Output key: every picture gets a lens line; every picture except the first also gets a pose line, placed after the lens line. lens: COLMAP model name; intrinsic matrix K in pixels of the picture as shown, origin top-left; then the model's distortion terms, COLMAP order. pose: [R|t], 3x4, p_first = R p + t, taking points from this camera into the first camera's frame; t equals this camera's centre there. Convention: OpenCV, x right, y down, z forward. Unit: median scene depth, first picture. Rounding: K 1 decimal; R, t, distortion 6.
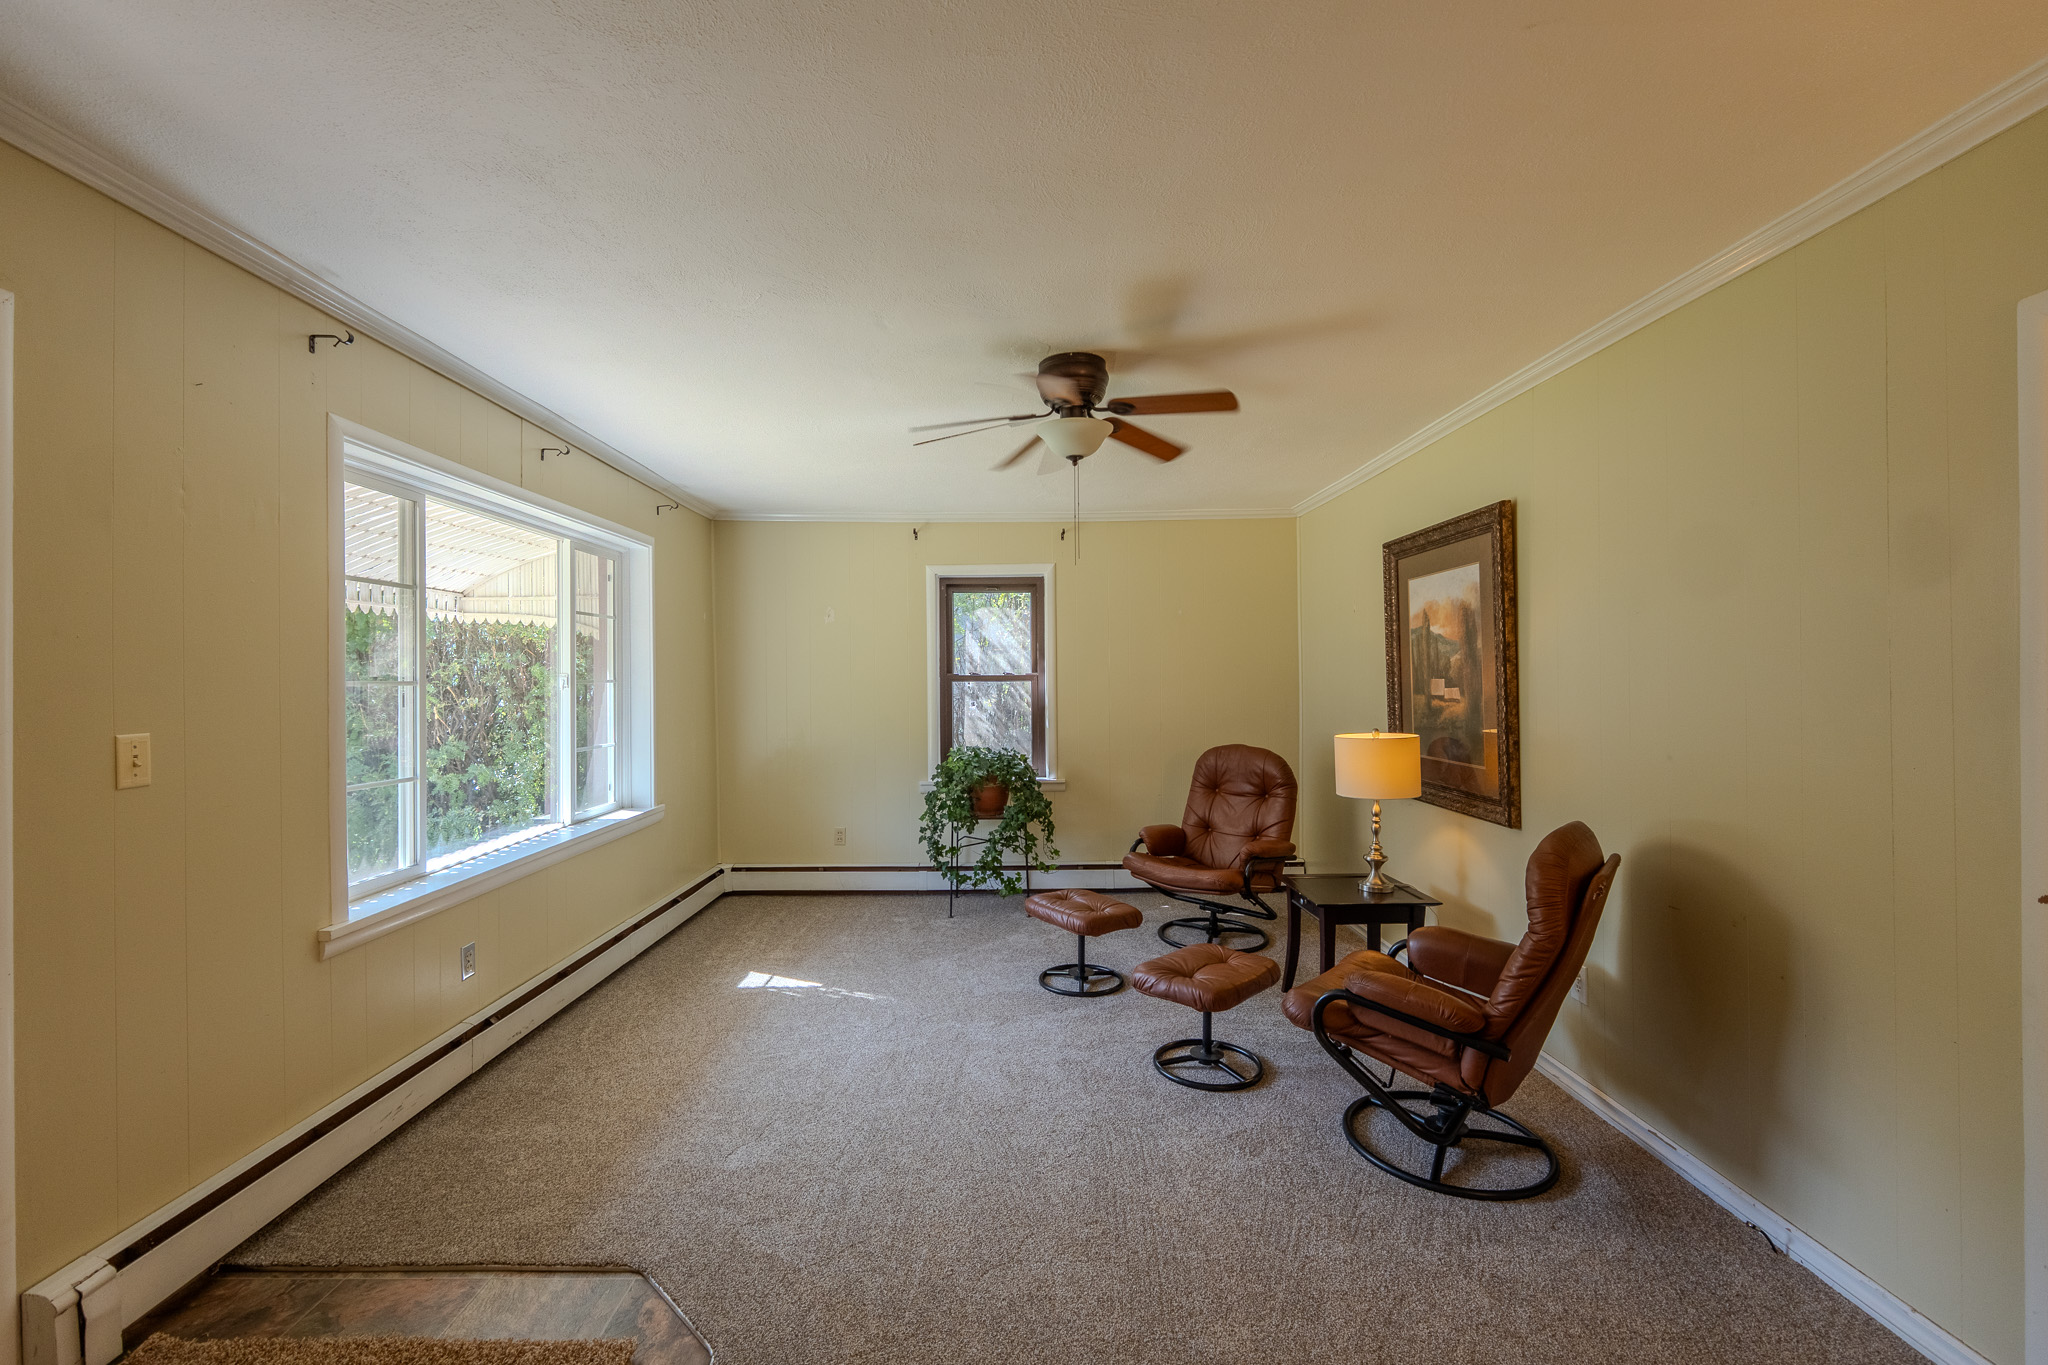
lens RADIAL K [[853.5, 0, 1021.6], [0, 853.5, 672.5], [0, 0, 1]] dist [-0.004350, -0.000497]
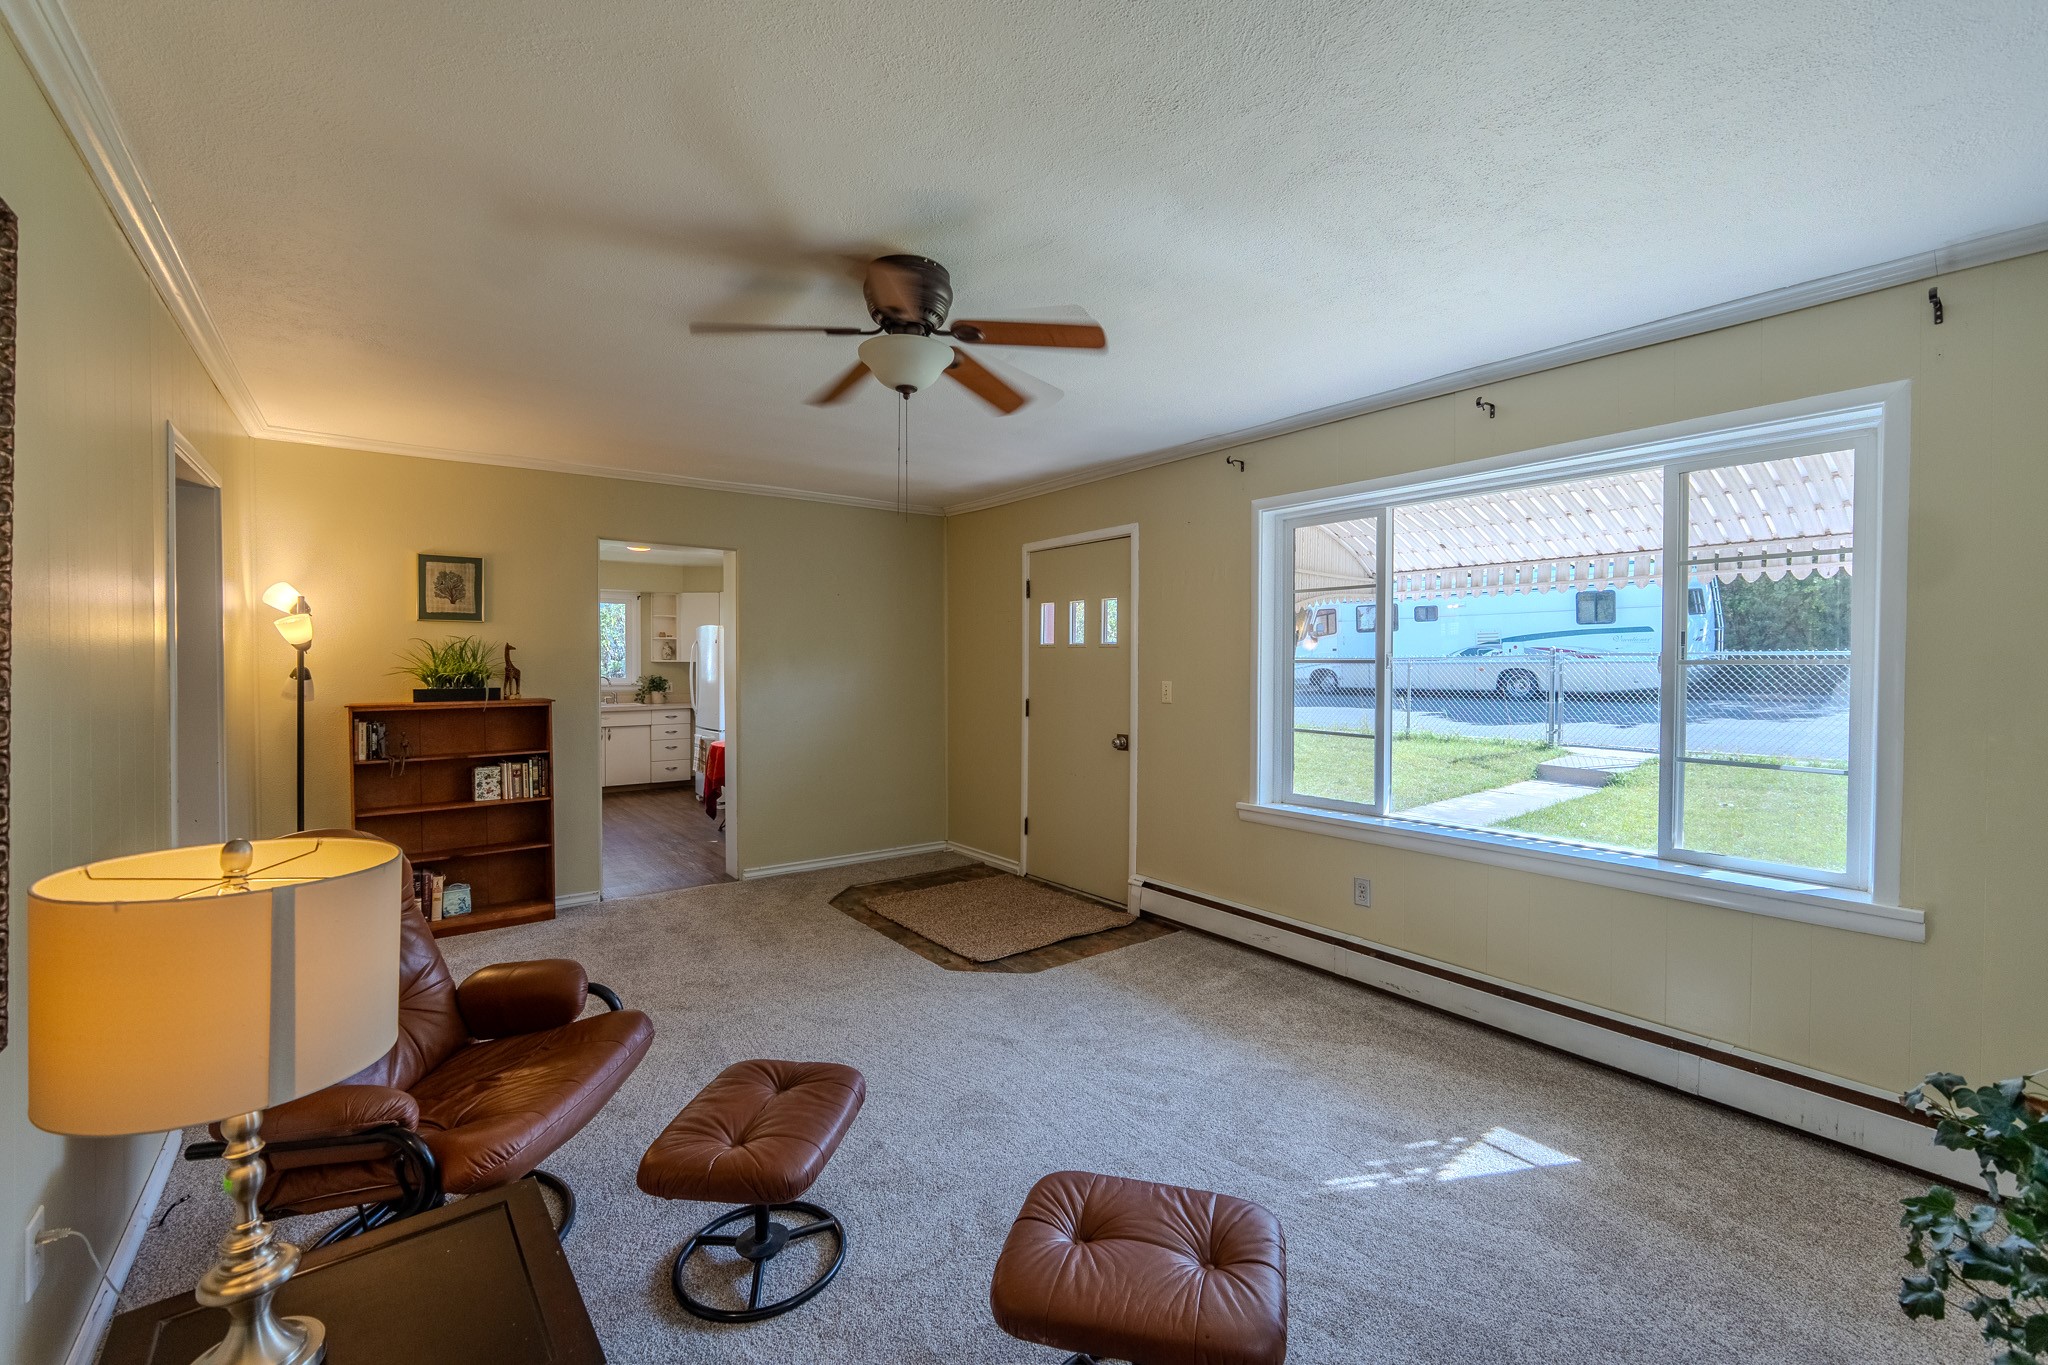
lens RADIAL K [[853.5, 0, 1035.3], [0, 853.5, 674.4], [0, 0, 1]] dist [-0.004350, -0.000497]
pose [[-0.802614, 0.008585, -0.596438, 0.334740], [0.003040, 0.999942, 0.010302, 0.013115], [0.596492, 0.006455, -0.802593, 1.288085]]
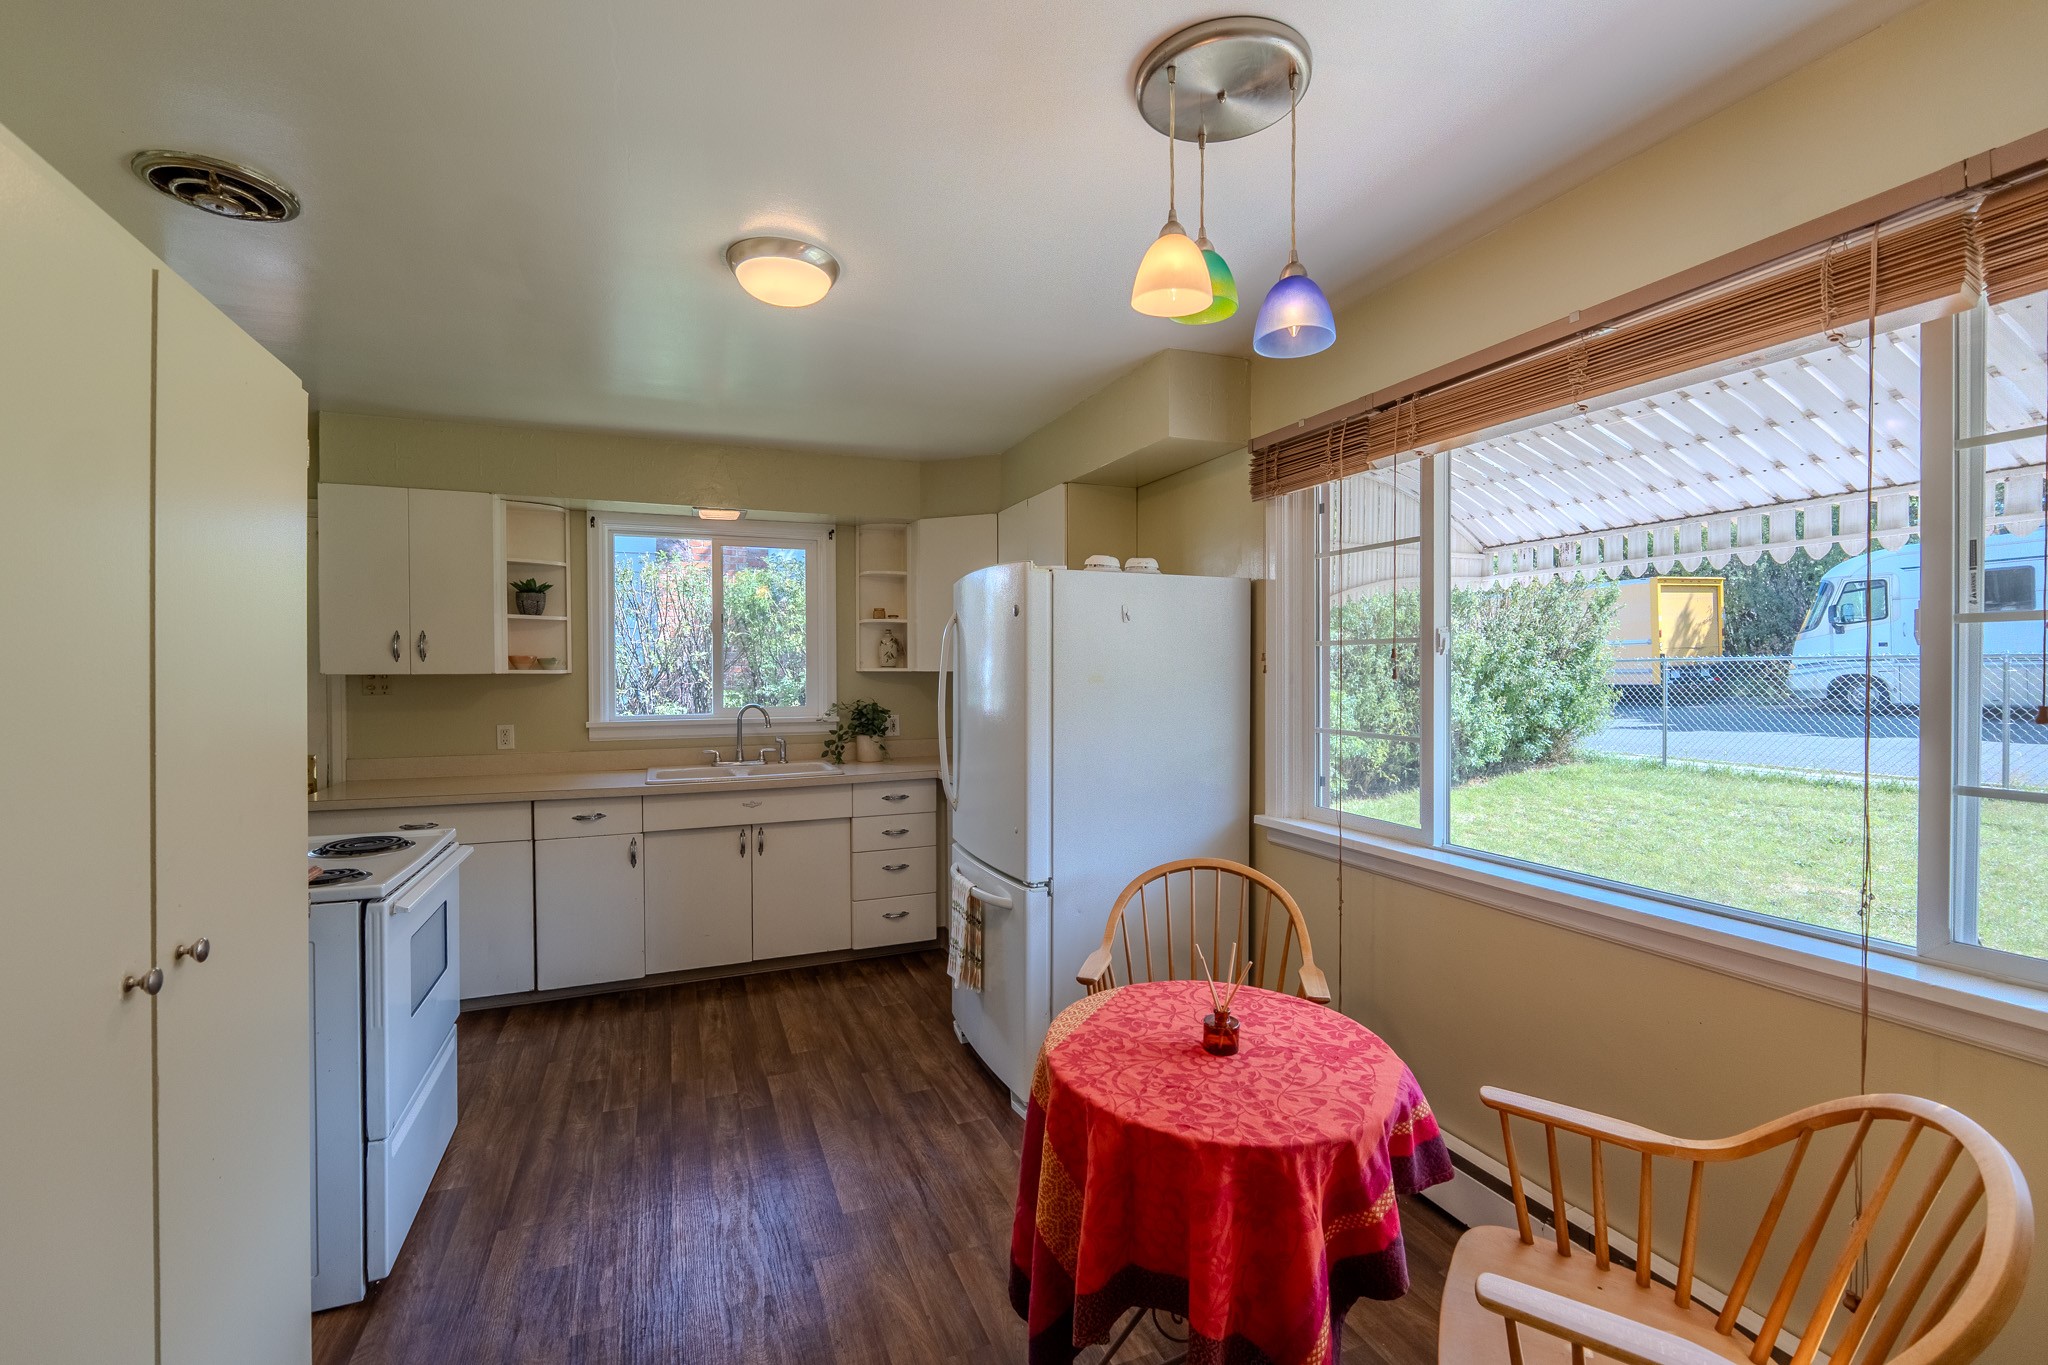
lens RADIAL K [[853.5, 0, 1026.6], [0, 853.5, 670.9], [0, 0, 1]] dist [-0.004350, -0.000497]
pose [[-0.928903, 0.004985, -0.370290, 0.206871], [0.003679, 0.999984, 0.004232, 0.006552], [0.370305, 0.002569, -0.928906, 0.768458]]
